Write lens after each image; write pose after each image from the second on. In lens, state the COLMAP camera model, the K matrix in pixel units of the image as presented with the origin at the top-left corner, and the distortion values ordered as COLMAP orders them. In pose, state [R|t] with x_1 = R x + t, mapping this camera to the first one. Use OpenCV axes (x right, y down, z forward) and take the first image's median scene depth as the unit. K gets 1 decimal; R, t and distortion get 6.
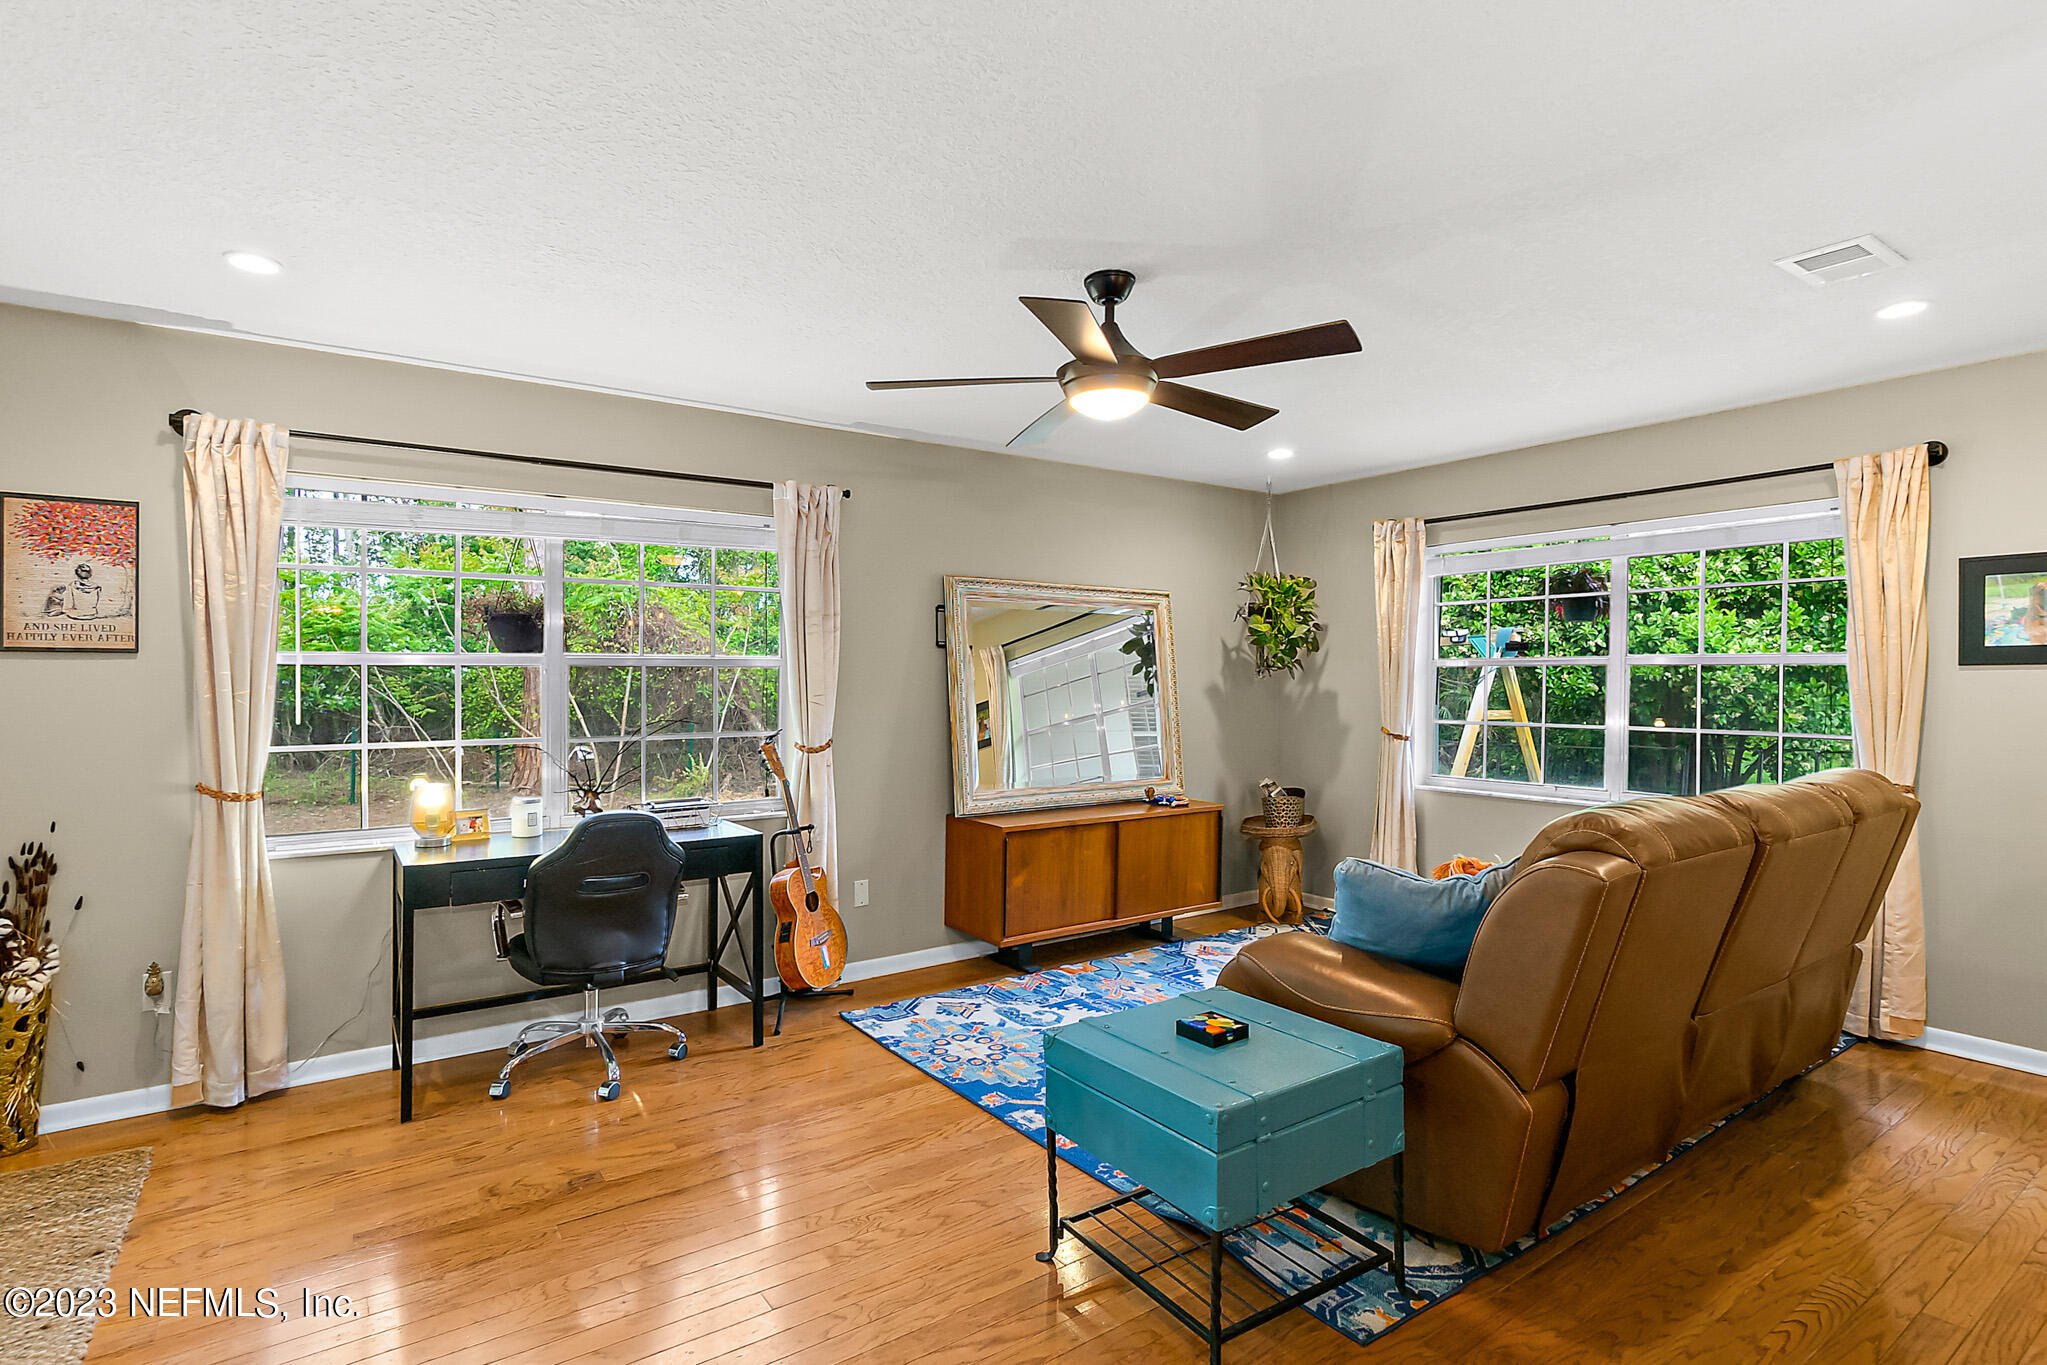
lens RADIAL K [[979.5, 0, 1010.8], [0, 979.5, 683.2], [0, 0, 1]] dist [-0.005700, -0.001293]
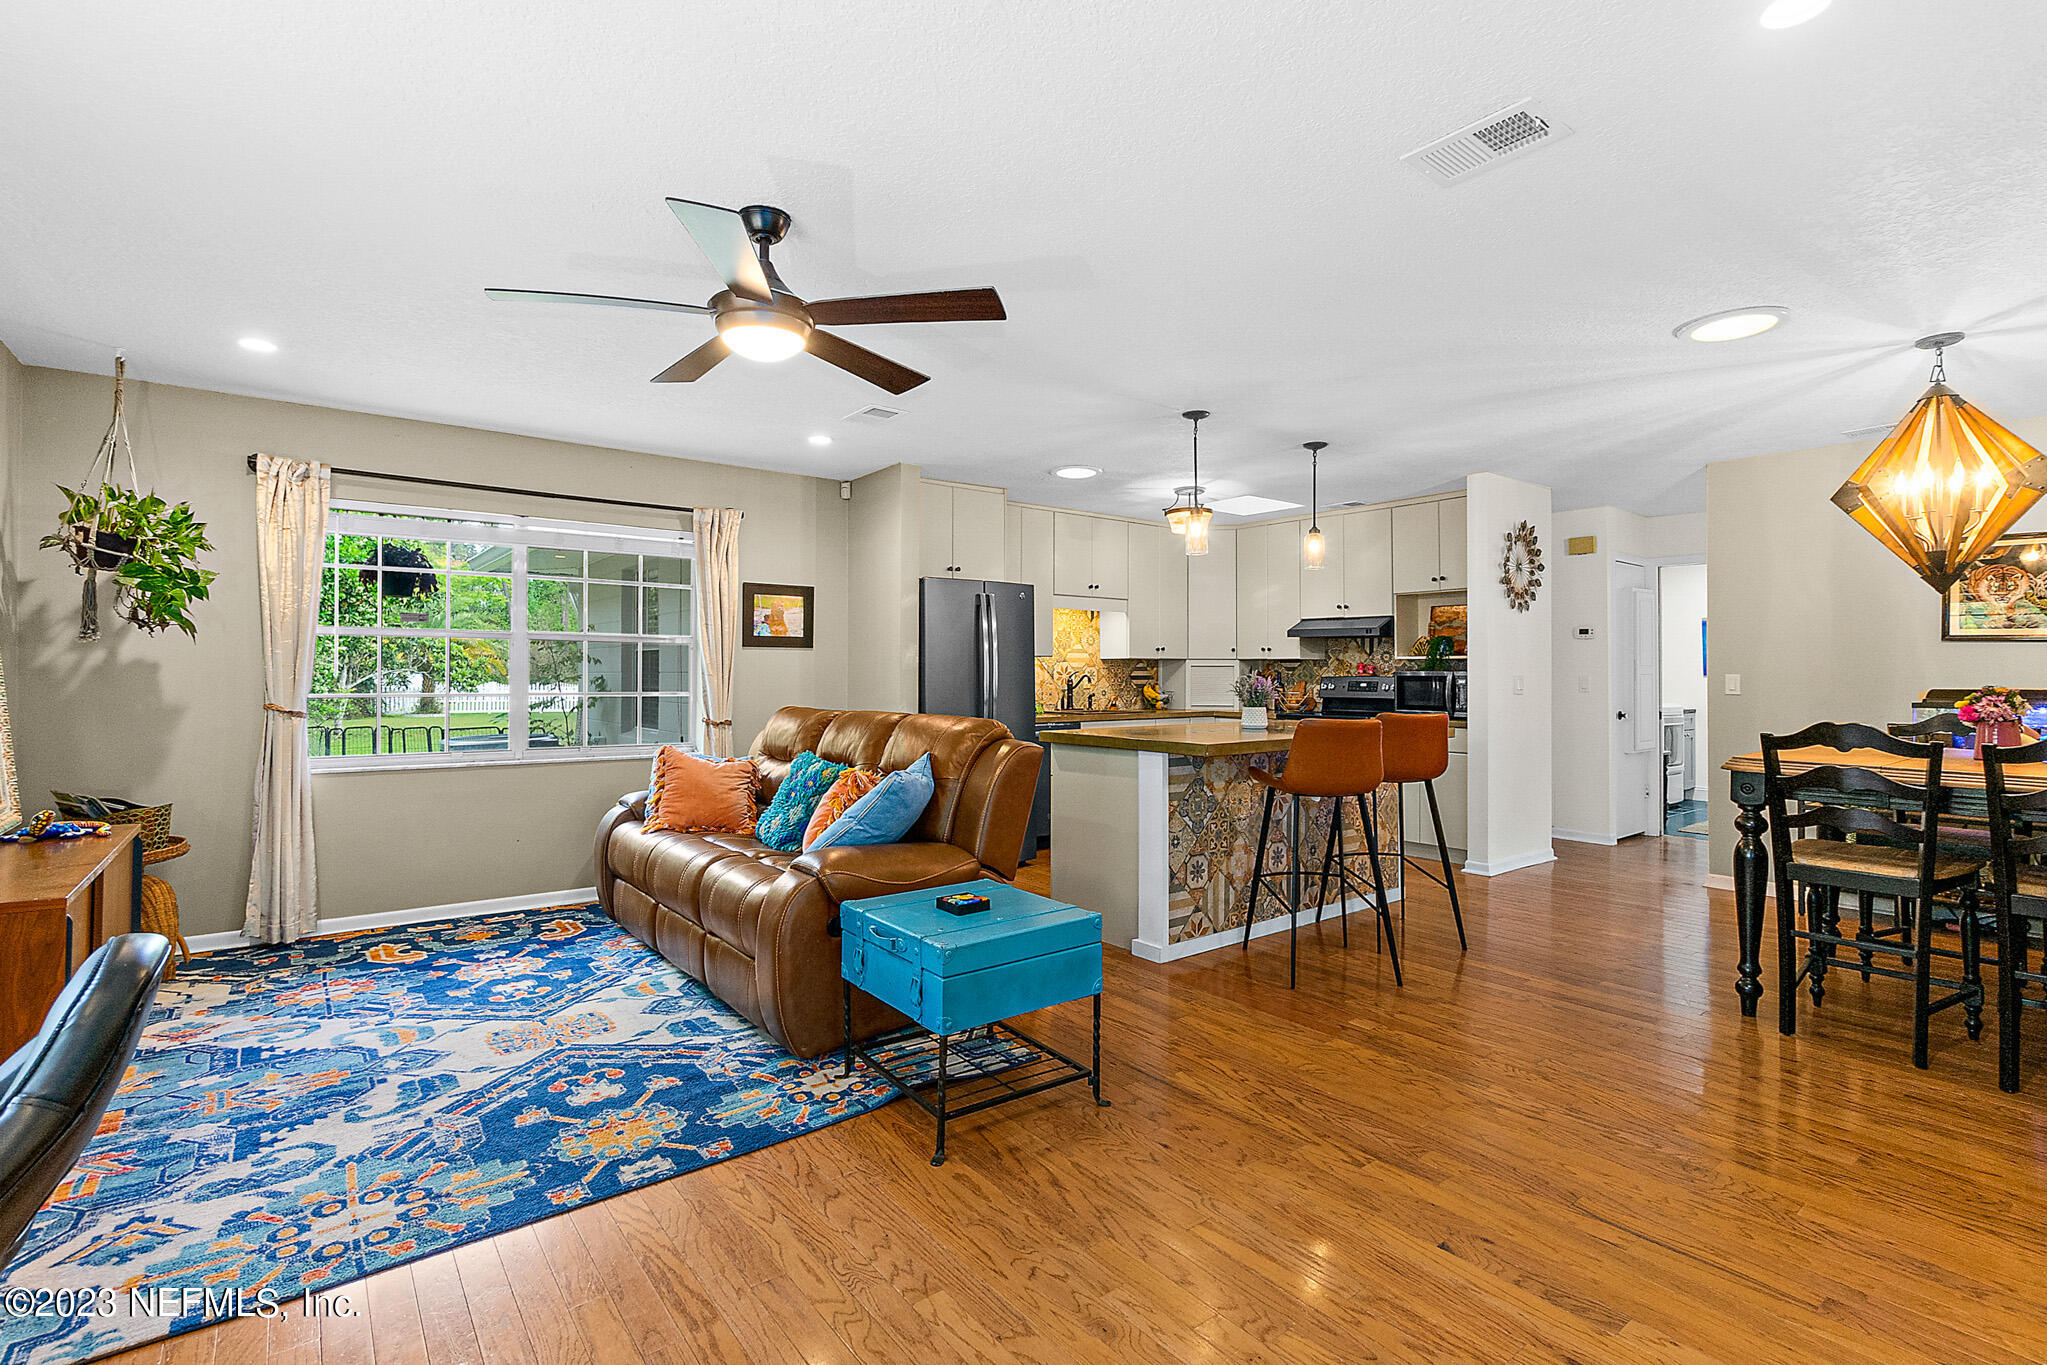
lens RADIAL K [[945.6, 0, 1006.8], [0, 945.6, 671.0], [0, 0, 1]] dist [-0.021198, -0.000512]
pose [[-0.055130, 0.006881, 0.998455, -0.577626], [0.003130, 0.999973, -0.006718, 0.031664], [-0.998474, 0.002755, -0.055150, 0.557838]]
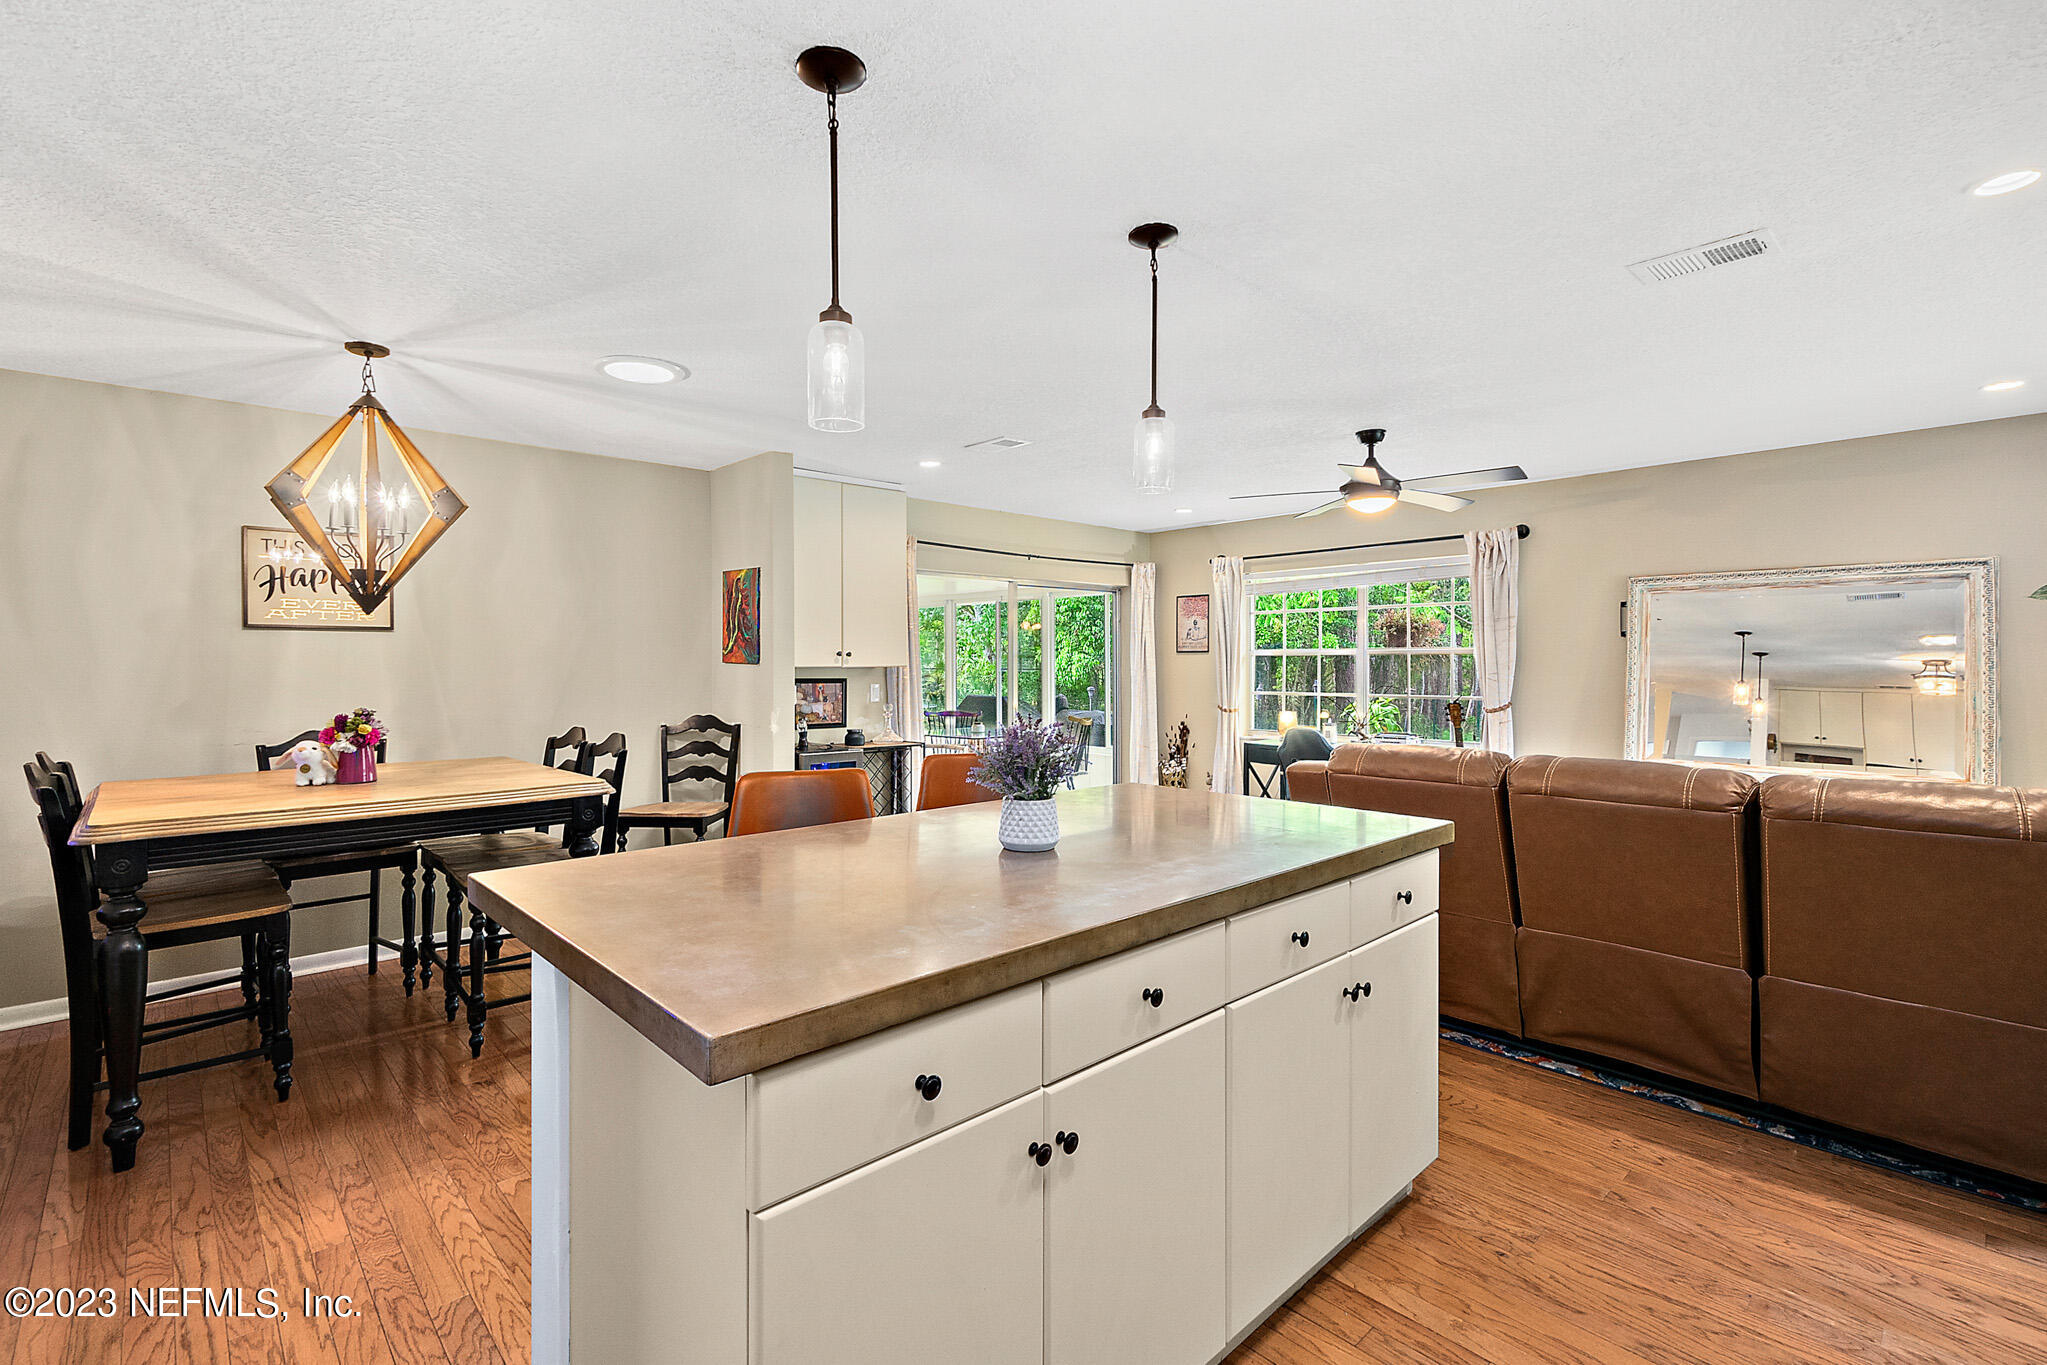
lens RADIAL K [[898.8, 0, 1009.4], [0, 898.8, 647.2], [0, 0, 1]] dist [-0.010641, 0.001782]
pose [[0.145358, -0.015551, -0.989257, 1.069723], [-0.004997, 0.999852, -0.016452, -0.001597], [0.989367, 0.007334, 0.145259, 0.094261]]
